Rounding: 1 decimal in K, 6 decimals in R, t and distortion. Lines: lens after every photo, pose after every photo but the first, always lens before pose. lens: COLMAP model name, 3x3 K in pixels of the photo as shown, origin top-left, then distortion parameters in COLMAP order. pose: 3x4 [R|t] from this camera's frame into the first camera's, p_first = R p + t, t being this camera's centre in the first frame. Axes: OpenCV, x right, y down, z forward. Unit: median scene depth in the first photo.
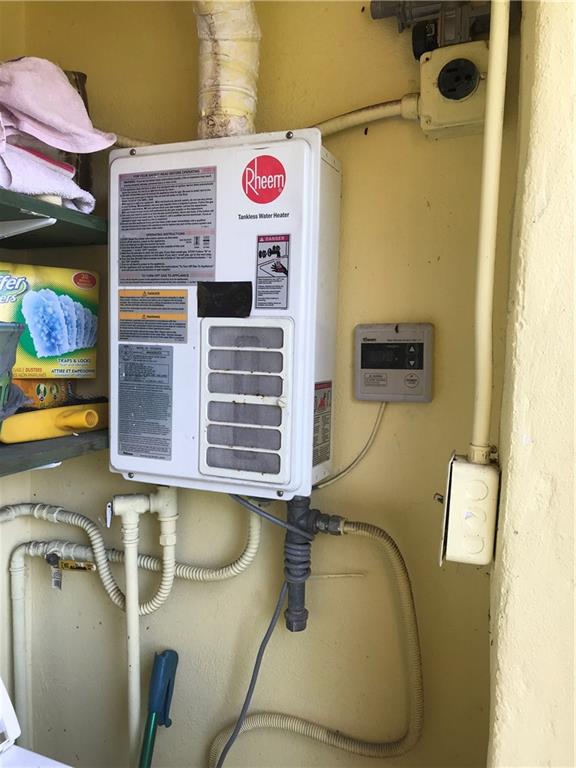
lens RADIAL K [[630.3, 0, 288.4], [0, 630.3, 383.7], [0, 0, 1]] dist [0.042681, -0.066206]
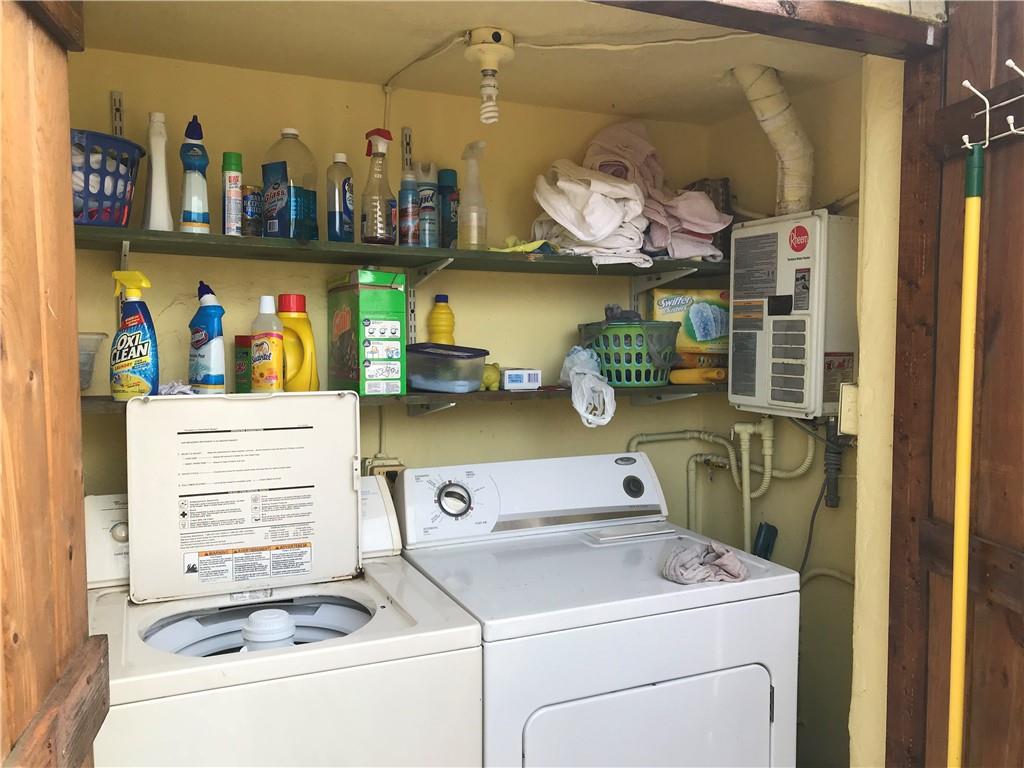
lens RADIAL K [[840.4, 0, 512.0], [0, 840.4, 383.3], [0, 0, 1]] dist [0.042681, -0.066206]
pose [[0.731089, 0.021887, -0.681931, 0.945850], [-0.035617, 0.999347, -0.006110, 0.124464], [0.681352, 0.028756, 0.731391, -1.219172]]
